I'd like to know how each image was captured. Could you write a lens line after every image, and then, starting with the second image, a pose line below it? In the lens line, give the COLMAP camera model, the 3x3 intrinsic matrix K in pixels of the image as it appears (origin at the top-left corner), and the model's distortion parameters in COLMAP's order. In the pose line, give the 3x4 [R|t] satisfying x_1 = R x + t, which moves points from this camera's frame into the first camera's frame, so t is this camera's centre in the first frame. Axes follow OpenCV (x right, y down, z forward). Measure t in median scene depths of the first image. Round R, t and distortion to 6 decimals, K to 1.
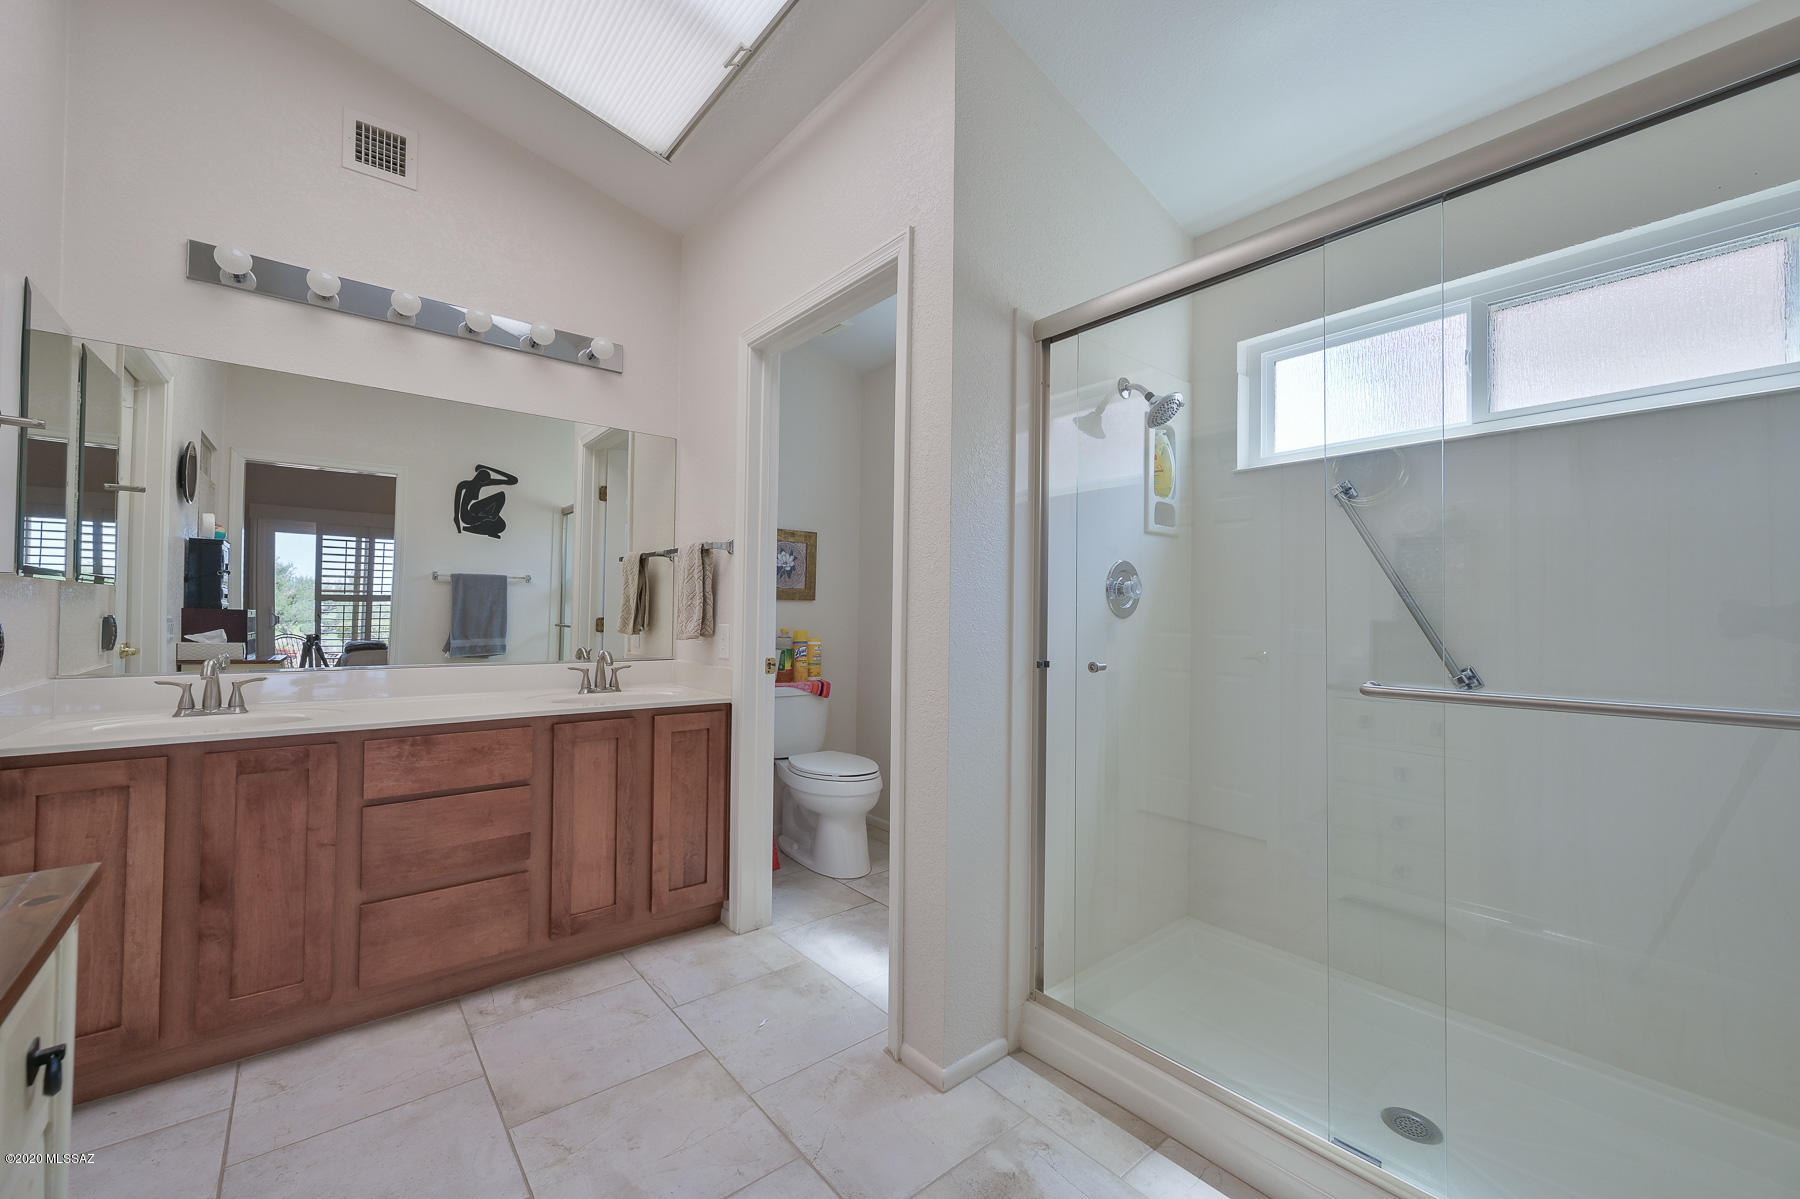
lens RADIAL K [[710.0, 0, 895.5], [0, 710.0, 599.8], [0, 0, 1]] dist [-0.000337, 0.000056]
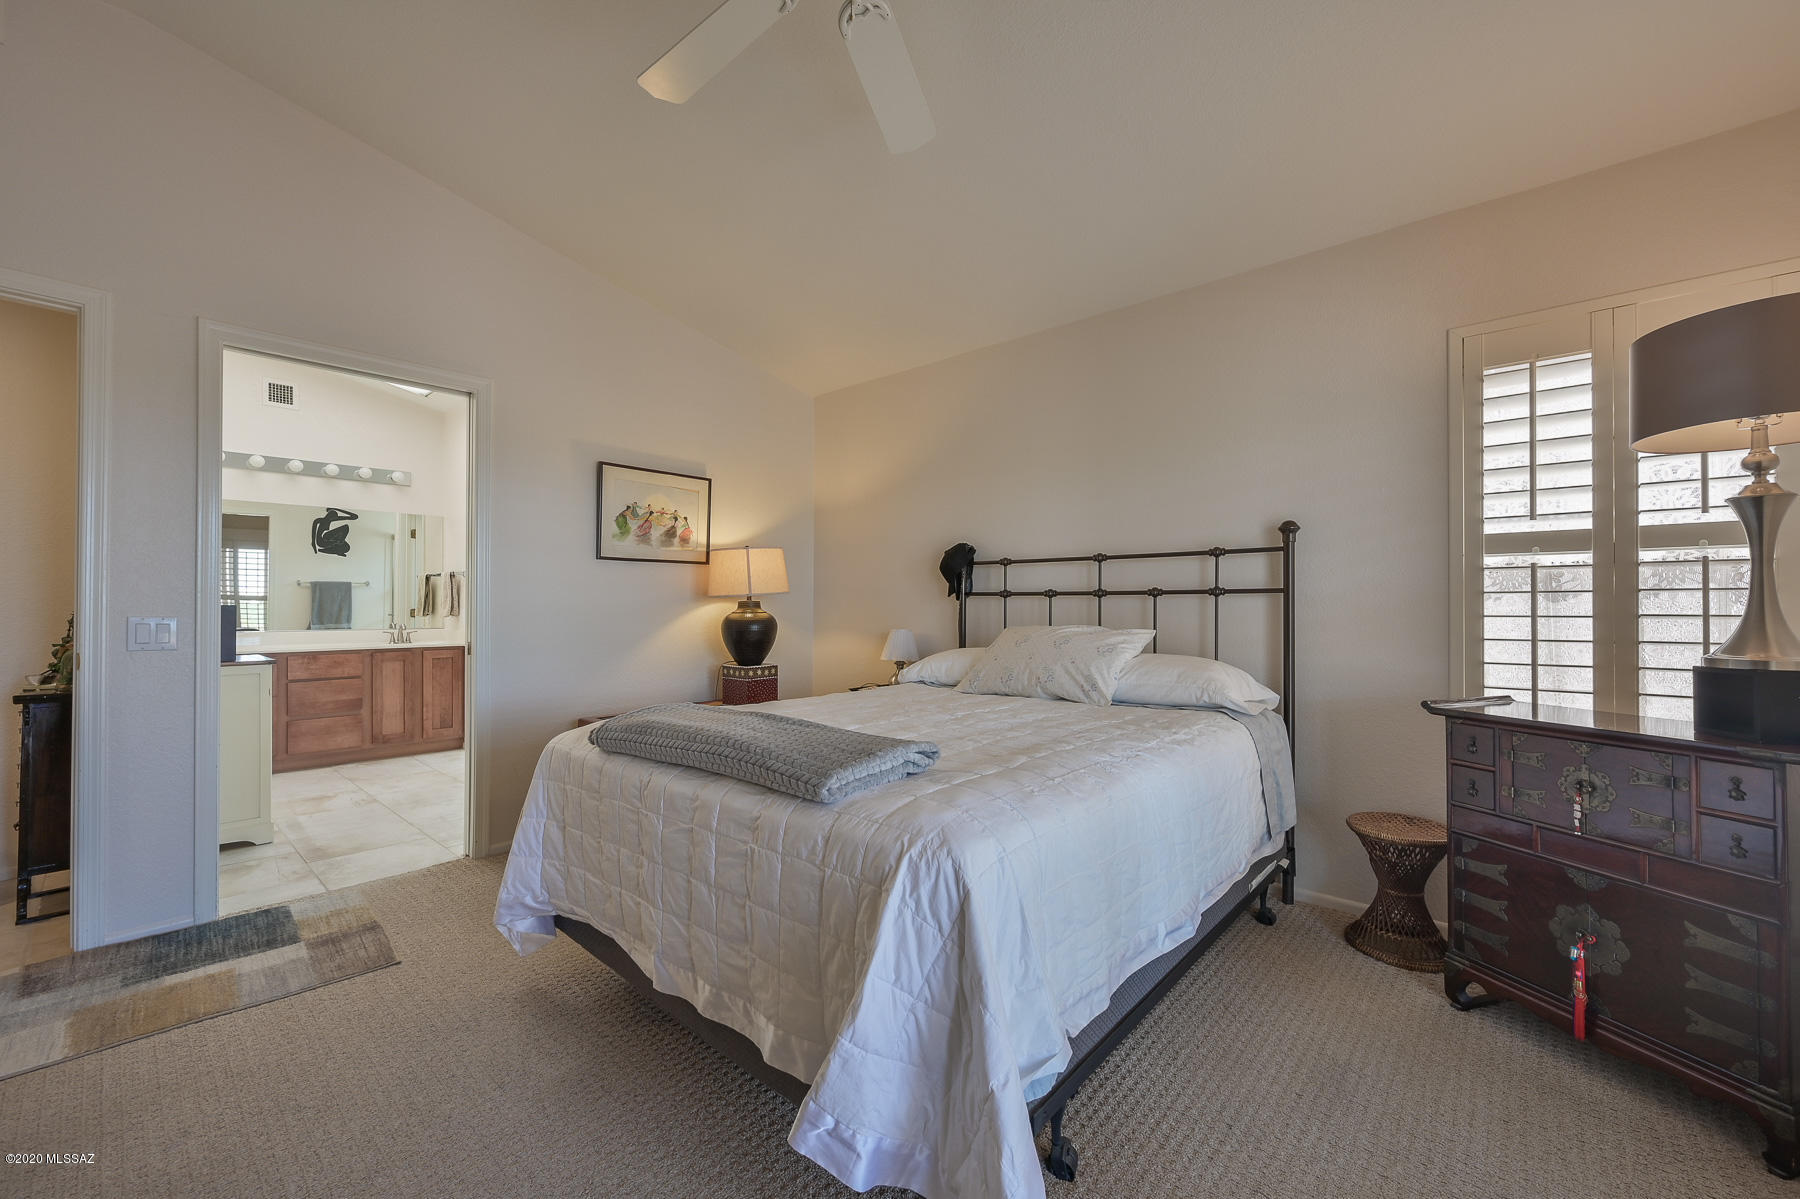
lens RADIAL K [[710.0, 0, 892.8], [0, 710.0, 605.3], [0, 0, 1]] dist [-0.000337, 0.000056]
pose [[0.989347, -0.010334, 0.145210, 0.767396], [0.007562, 0.999779, 0.019630, -0.011181], [-0.145381, -0.018322, 0.989206, -1.364414]]
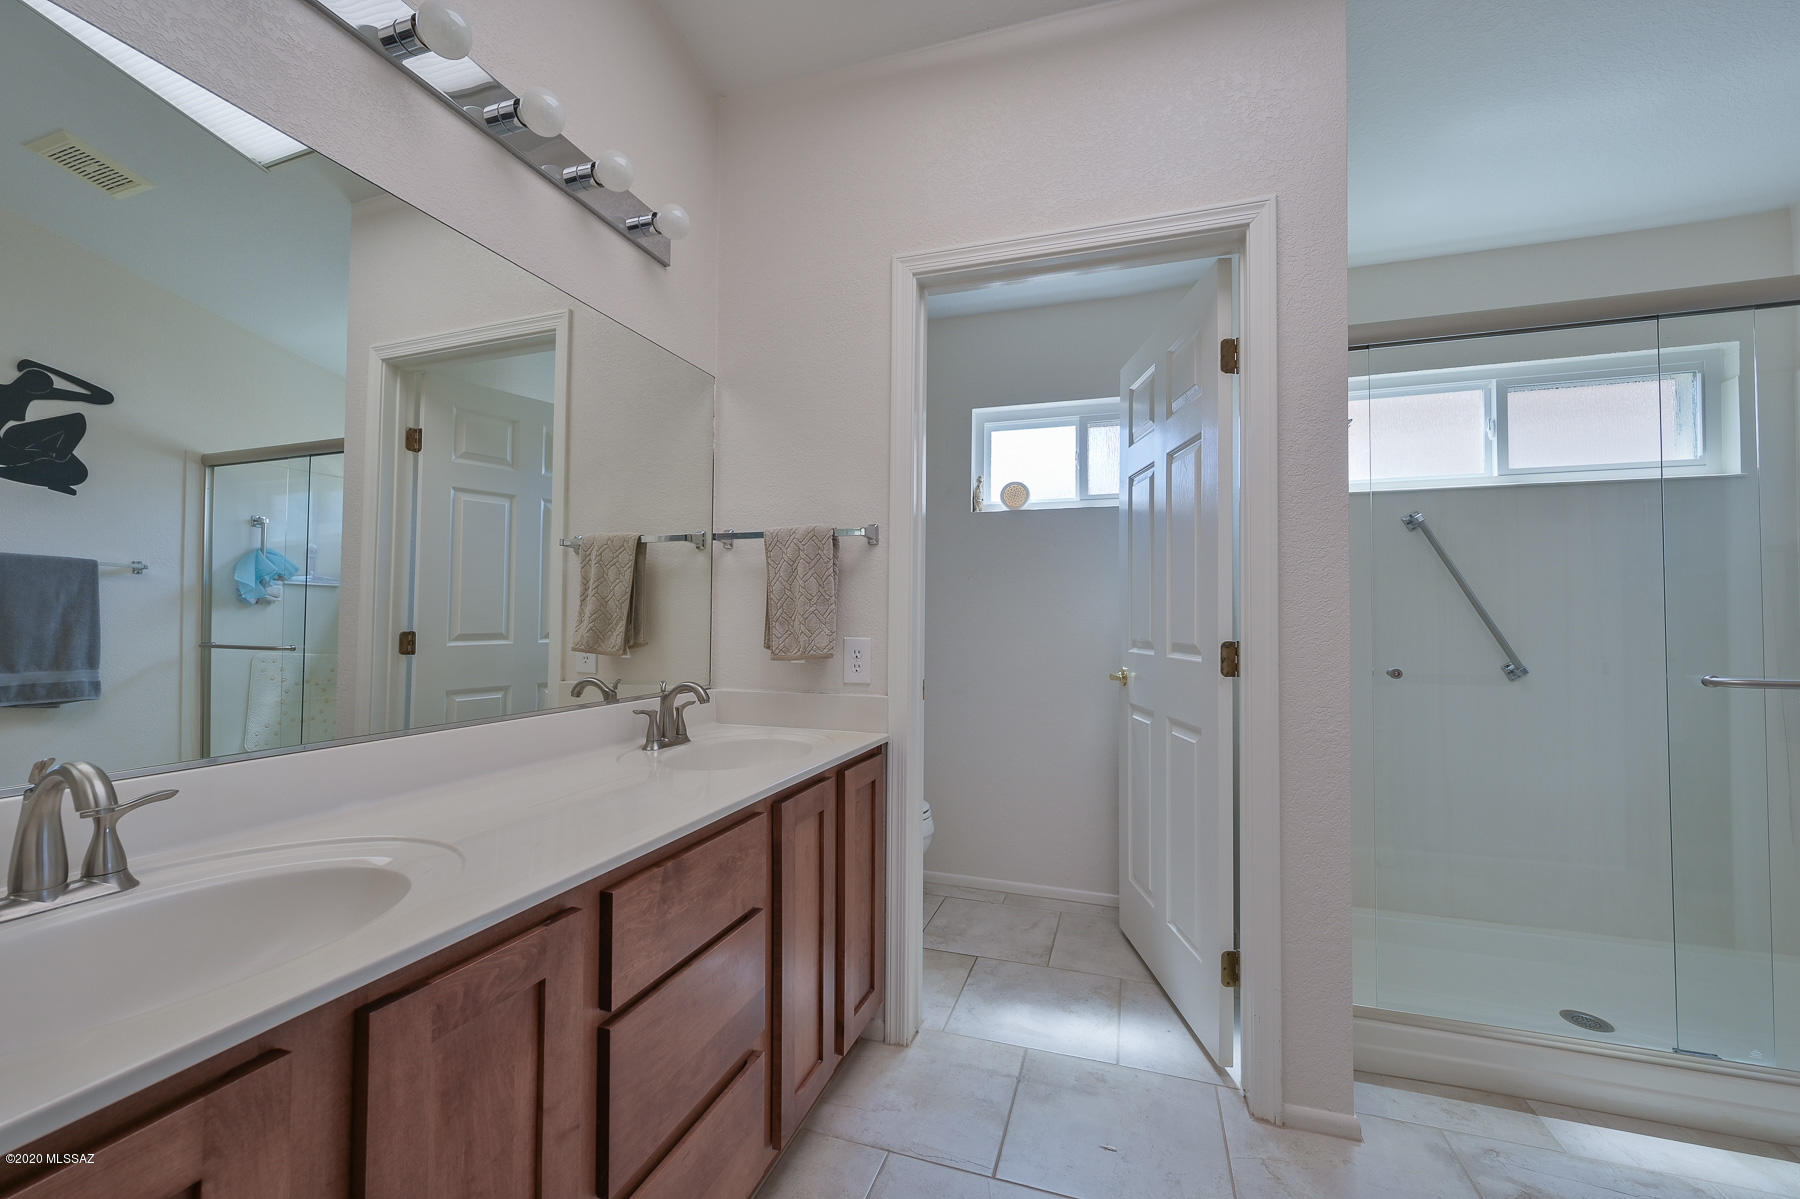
lens RADIAL K [[710.0, 0, 898.9], [0, 710.0, 600.0], [0, 0, 1]] dist [-0.000337, 0.000056]
pose [[0.850398, 0.006360, 0.526102, -0.634339], [-0.003907, 0.999976, -0.005772, -0.001853], [-0.526126, 0.002853, 0.850402, 0.358094]]
